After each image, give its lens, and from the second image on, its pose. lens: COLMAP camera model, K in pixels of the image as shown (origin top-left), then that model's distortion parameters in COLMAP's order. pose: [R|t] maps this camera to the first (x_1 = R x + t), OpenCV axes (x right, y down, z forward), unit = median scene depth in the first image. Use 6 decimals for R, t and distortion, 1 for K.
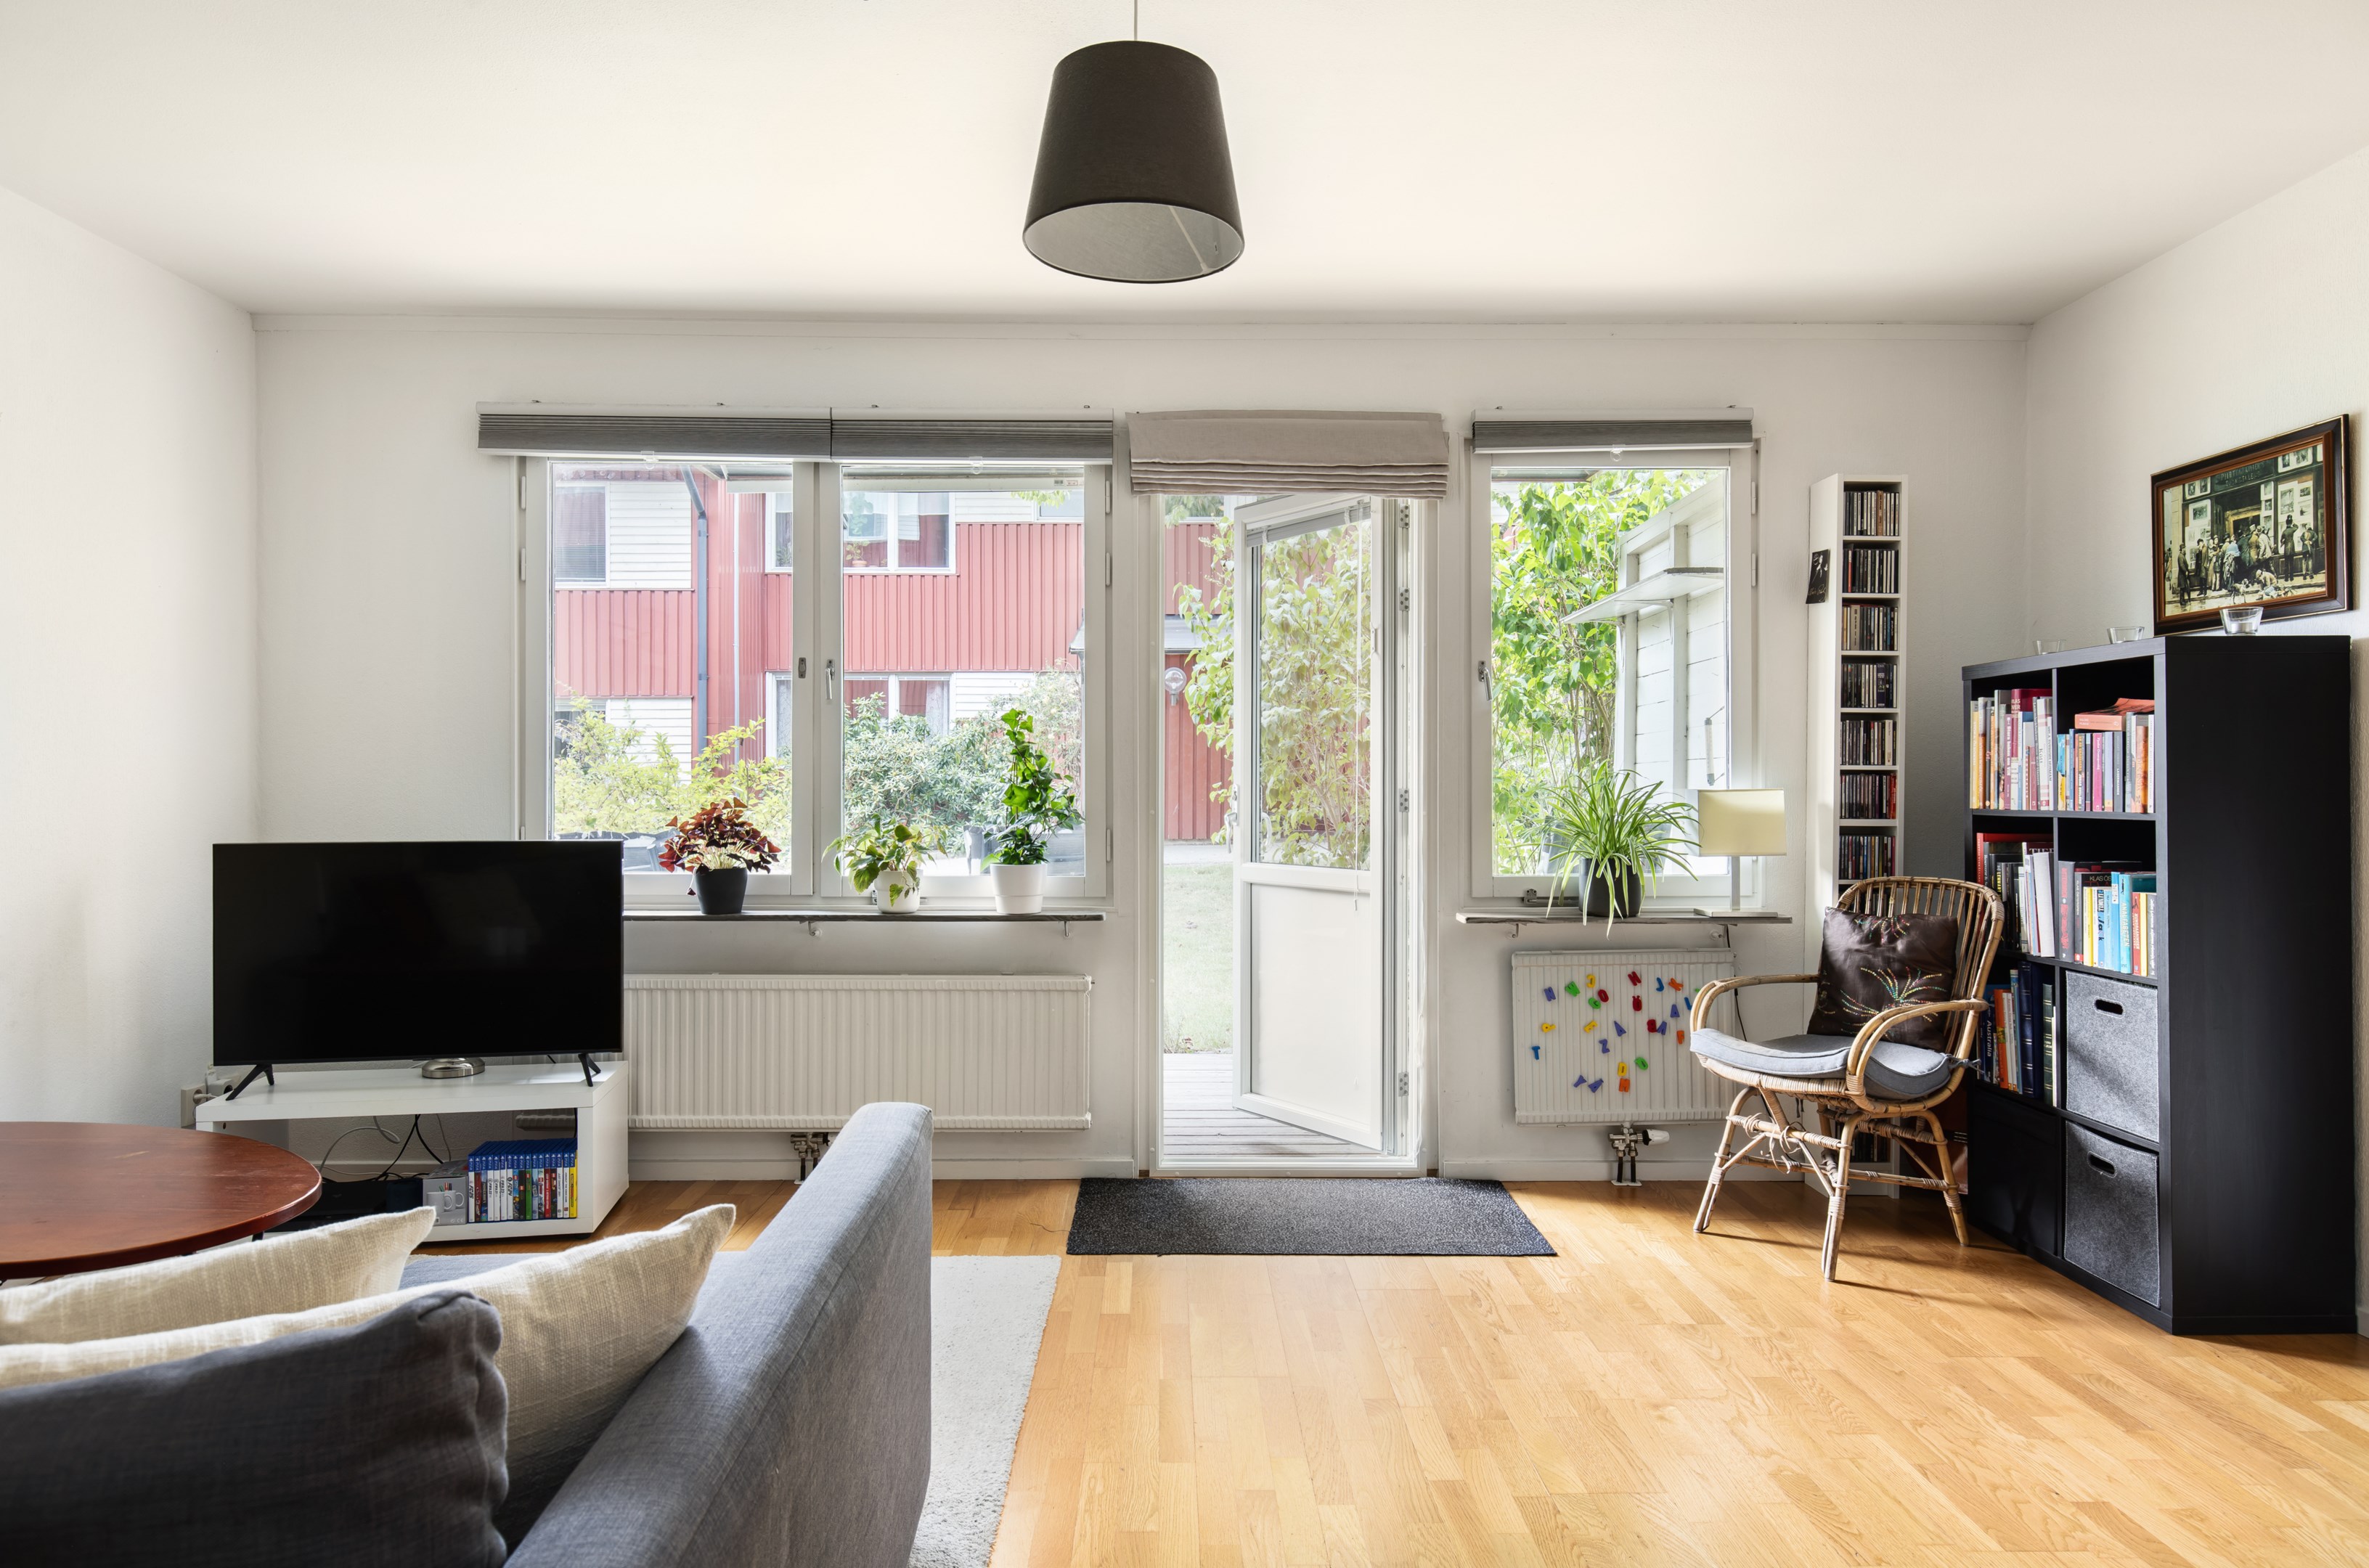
lens RADIAL K [[1433.5, 0, 1182.9], [0, 1433.5, 786.0], [0, 0, 1]] dist [-0.001180, -0.000123]
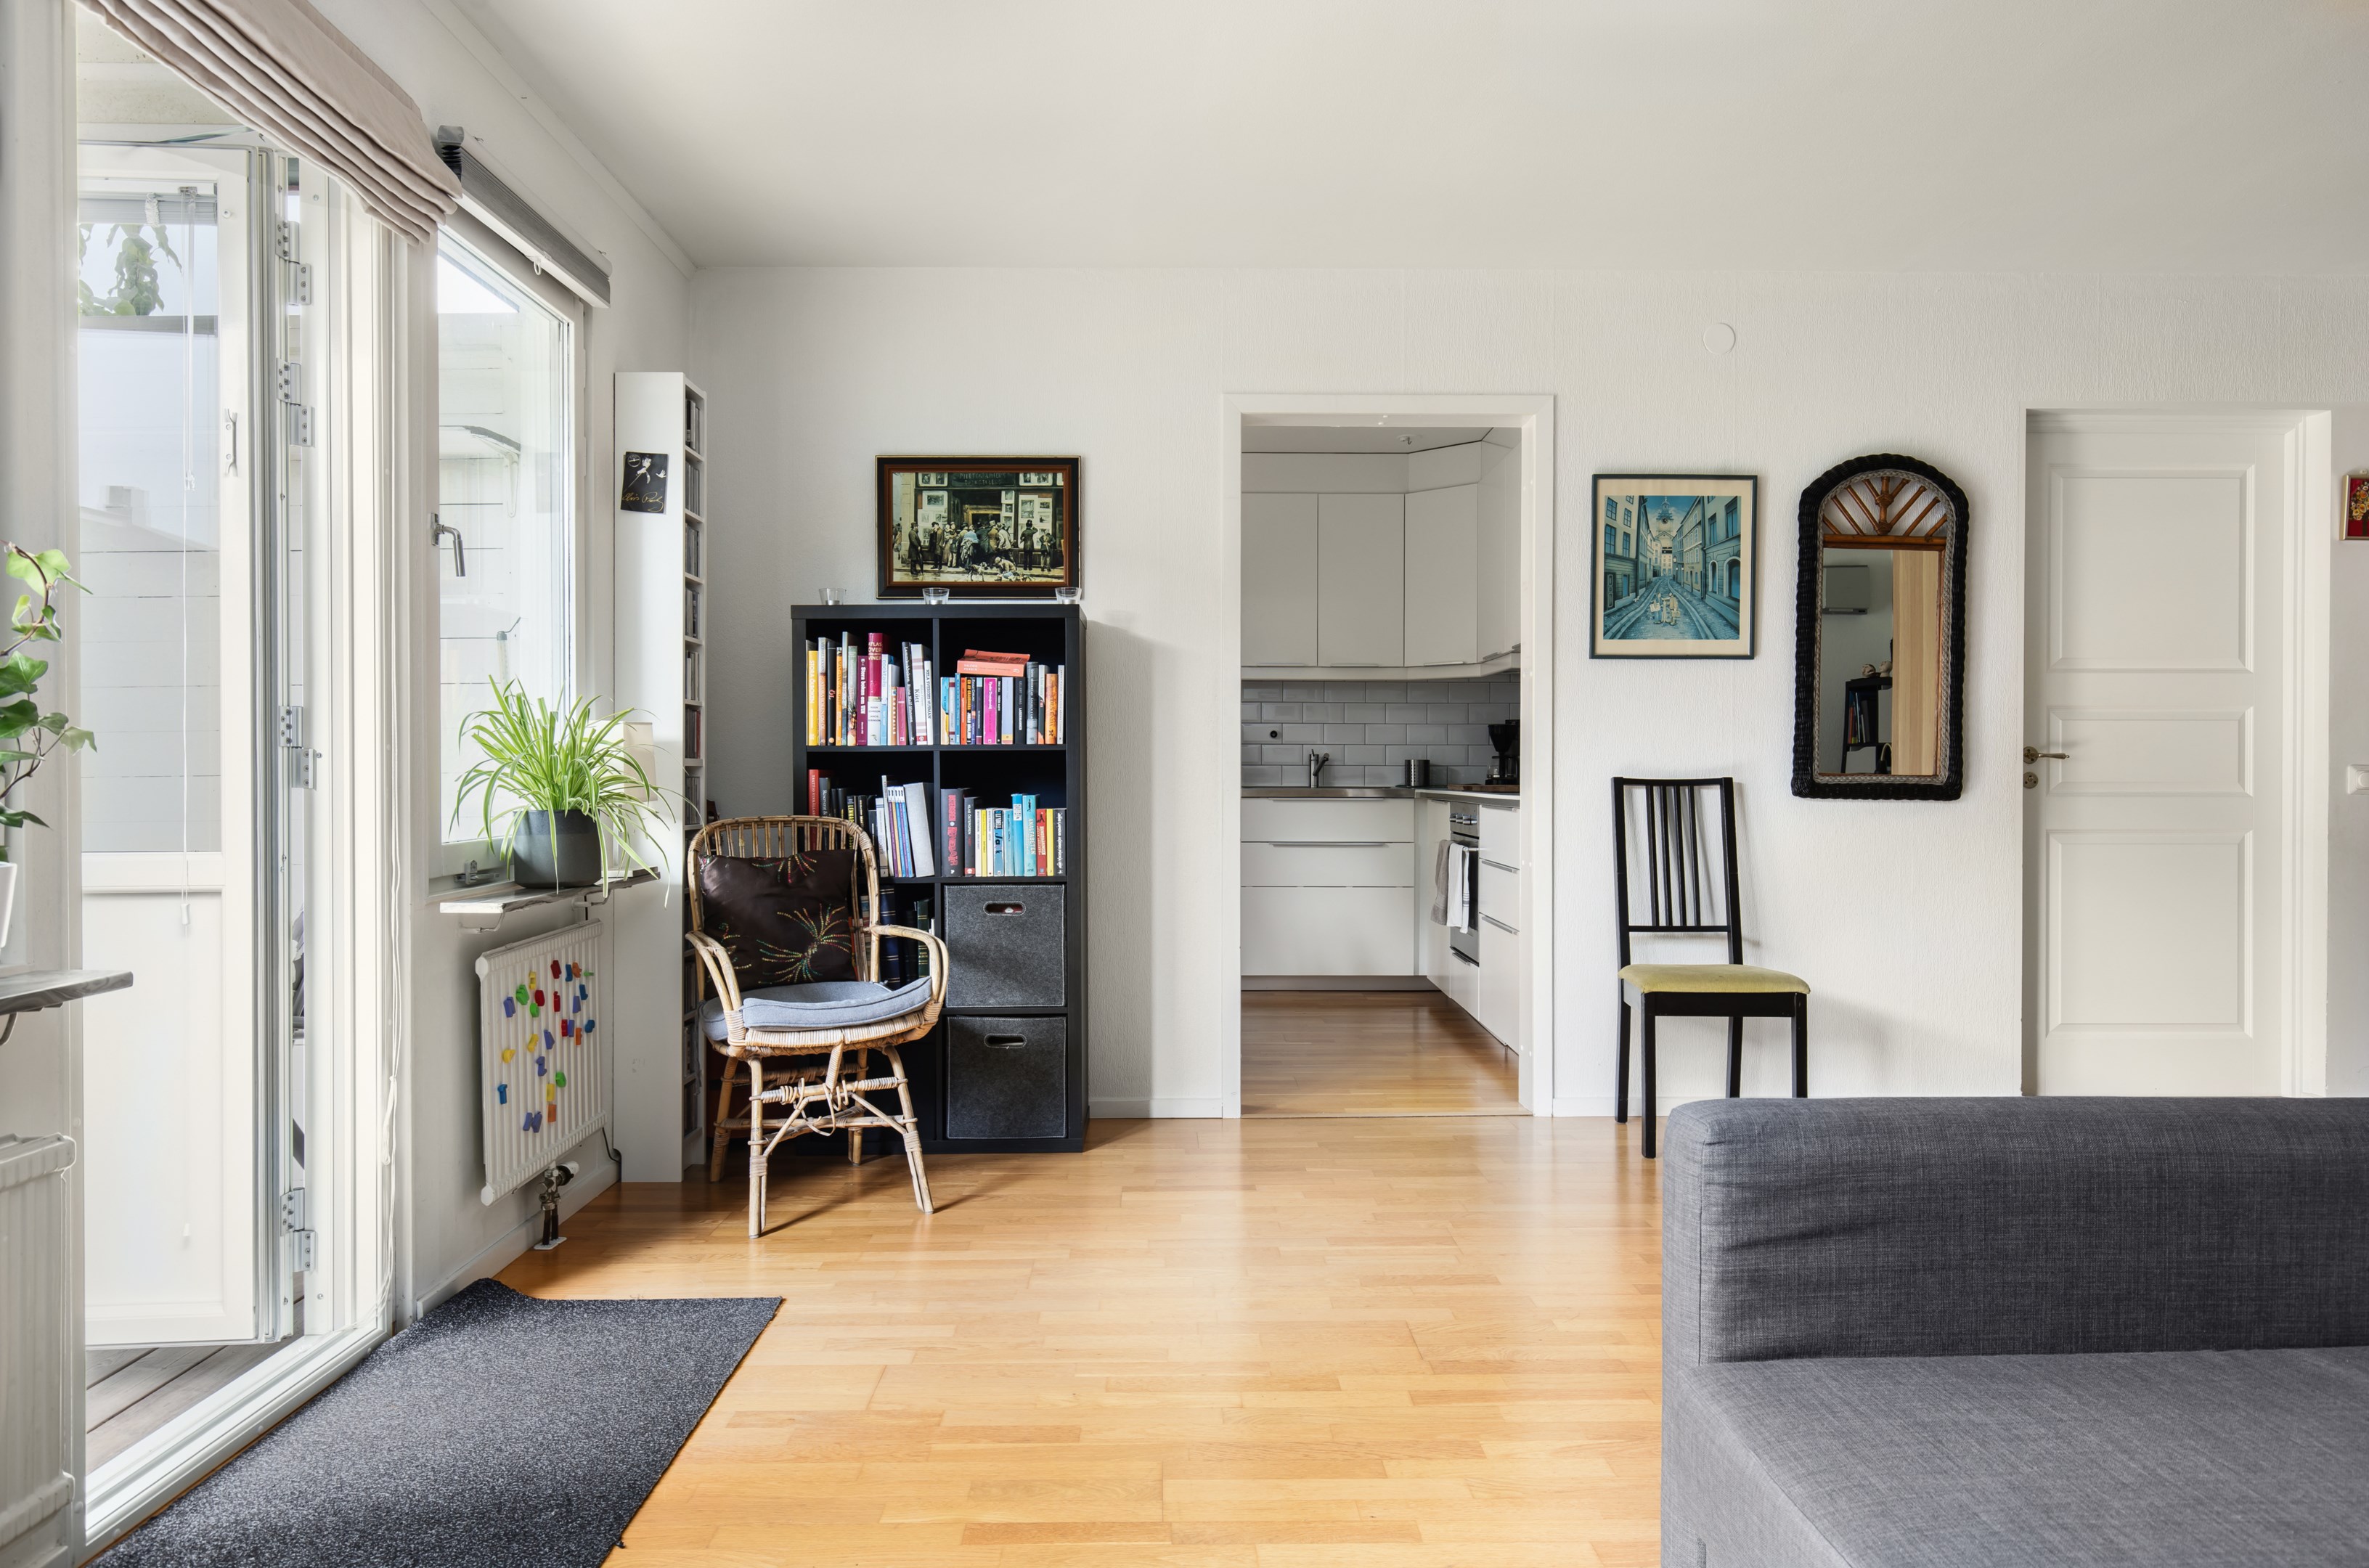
lens RADIAL K [[1565.4, 0, 1186.1], [0, 1565.4, 776.5], [0, 0, 1]] dist [0.001969, -0.000263]
pose [[-0.008637, -0.006697, 0.999940, -0.627509], [0.004569, 0.999967, 0.006736, 0.034937], [-0.999952, 0.004627, -0.008606, 0.819707]]
